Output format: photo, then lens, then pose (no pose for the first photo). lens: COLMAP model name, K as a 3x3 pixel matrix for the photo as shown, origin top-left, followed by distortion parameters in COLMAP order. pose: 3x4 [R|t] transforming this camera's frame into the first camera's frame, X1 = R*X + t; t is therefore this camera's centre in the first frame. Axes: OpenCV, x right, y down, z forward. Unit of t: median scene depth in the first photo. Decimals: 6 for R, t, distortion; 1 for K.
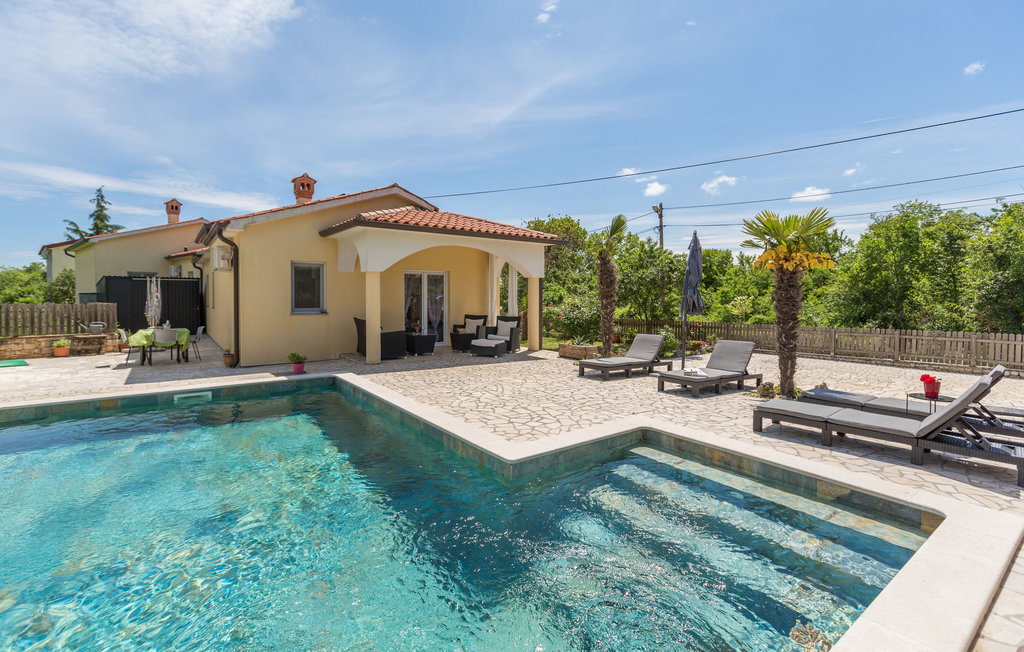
lens RADIAL K [[456.3, 0, 519.2], [0, 456.3, 319.7], [0, 0, 1]] dist [0.003919, -0.002783]
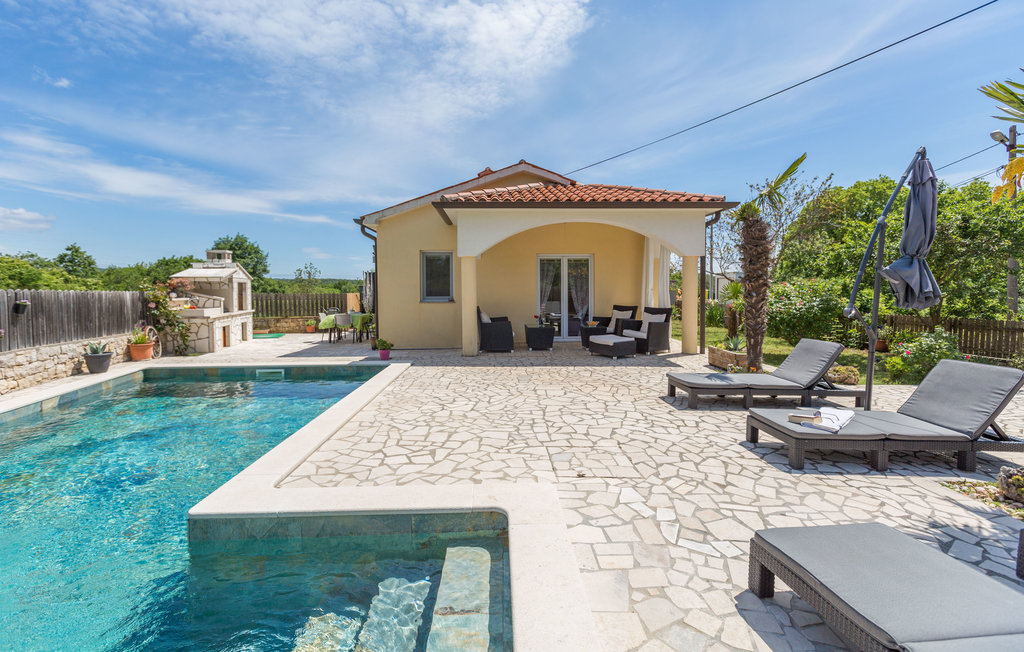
lens RADIAL K [[456.3, 0, 516.5], [0, 456.3, 324.9], [0, 0, 1]] dist [0.003919, -0.002783]
pose [[0.815983, 0.036184, -0.576943, 0.132034], [-0.019385, 0.999191, 0.035249, -0.000581], [0.577751, -0.017579, 0.816024, 0.127200]]
